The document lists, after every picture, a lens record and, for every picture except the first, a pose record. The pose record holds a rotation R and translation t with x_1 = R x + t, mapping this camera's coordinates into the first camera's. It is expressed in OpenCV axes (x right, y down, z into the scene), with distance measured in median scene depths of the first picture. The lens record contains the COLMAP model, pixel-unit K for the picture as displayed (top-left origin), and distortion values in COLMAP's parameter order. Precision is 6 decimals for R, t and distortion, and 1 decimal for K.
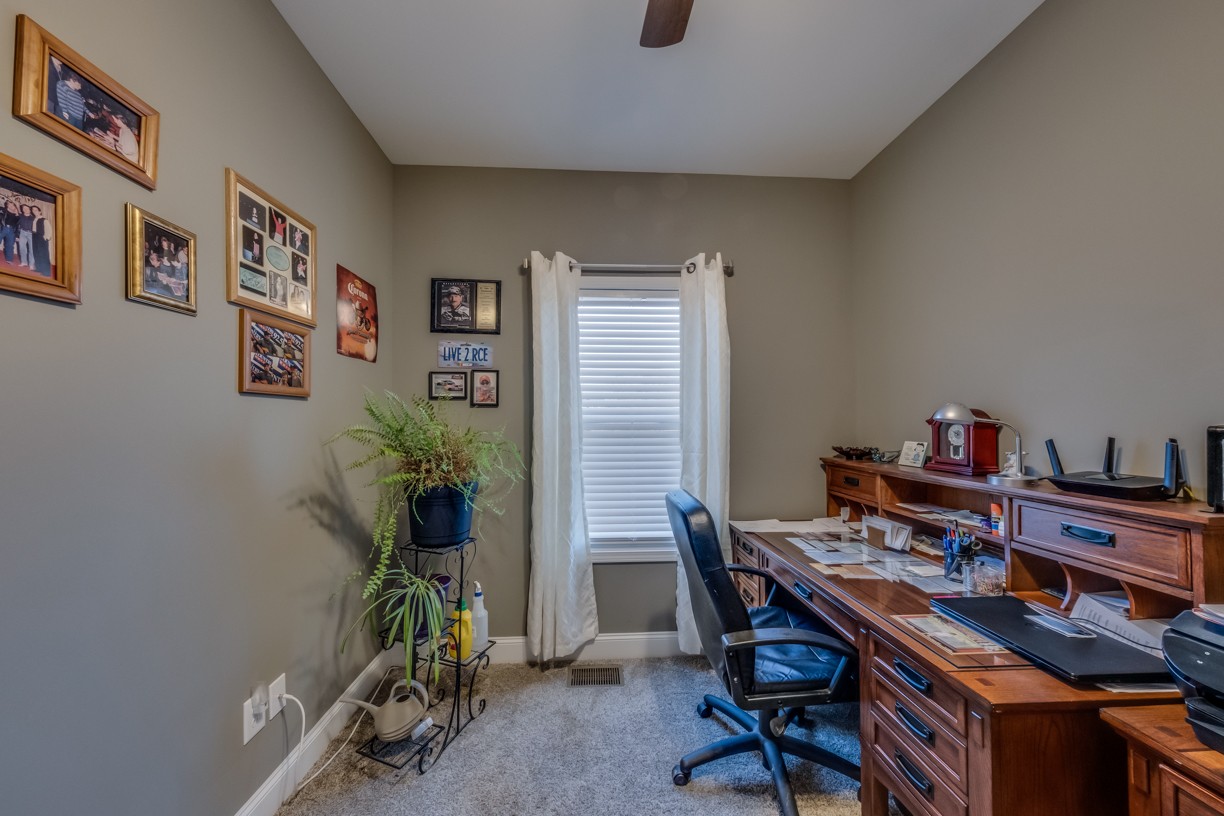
lens RADIAL K [[413.3, 0, 611.6], [0, 413.3, 413.5], [0, 0, 1]] dist [-0.002598, 0.000384]
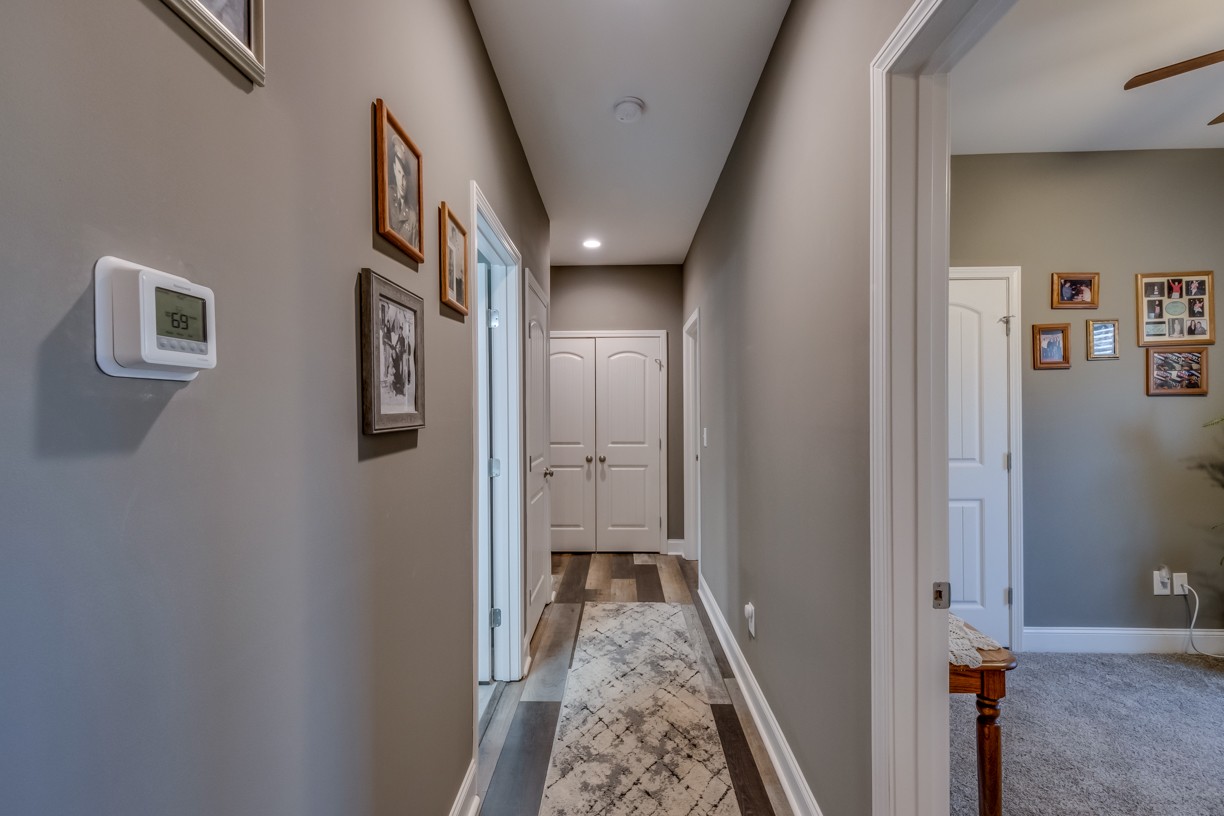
lens RADIAL K [[513.9, 0, 610.6], [0, 513.9, 414.7], [0, 0, 1]] dist [0.011619, -0.002196]
pose [[-0.078693, 0.007818, -0.996868, 1.282552], [0.026377, 0.999635, 0.005758, -0.034652], [0.996550, -0.025841, -0.078871, -0.961163]]
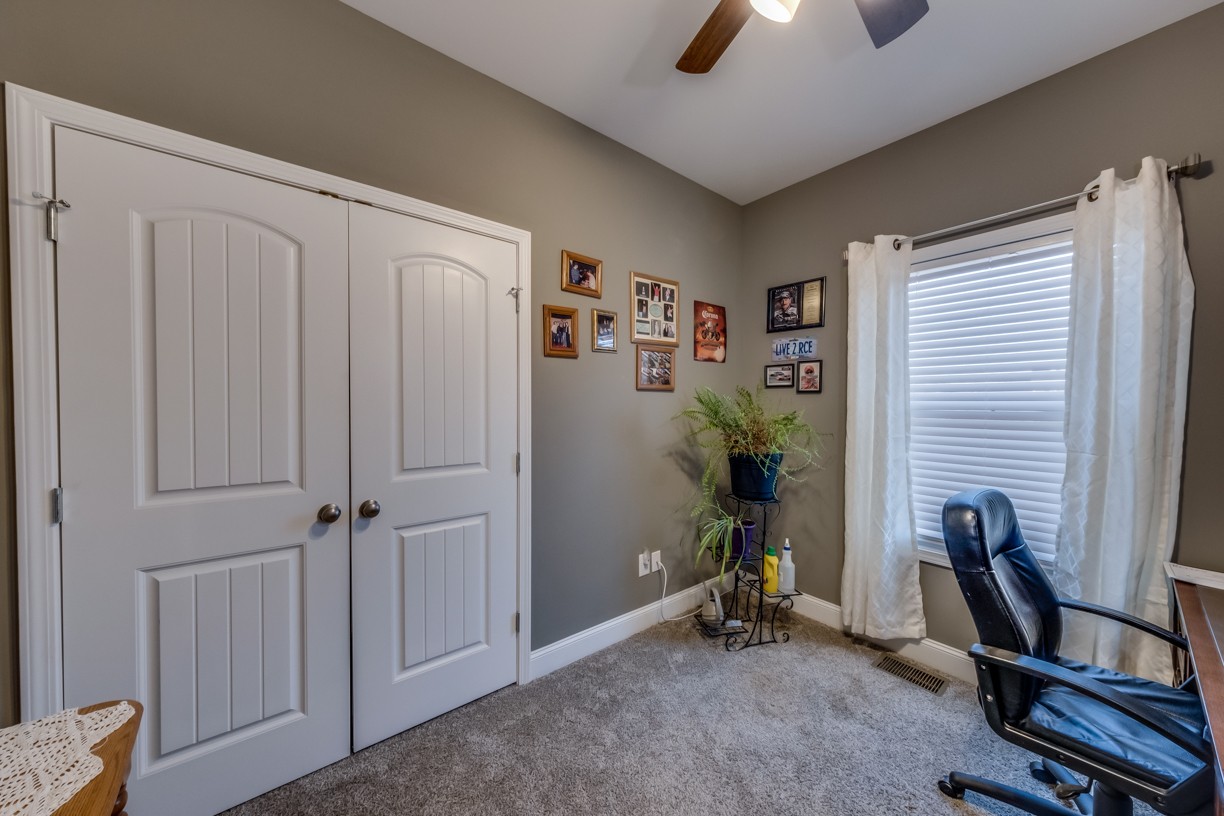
lens RADIAL K [[413.3, 0, 605.5], [0, 413.3, 414.0], [0, 0, 1]] dist [-0.002598, 0.000384]
pose [[0.569373, 0.027704, -0.821613, 0.471979], [0.007510, 0.999215, 0.038896, -0.012640], [0.822045, -0.028317, 0.568718, -0.155619]]
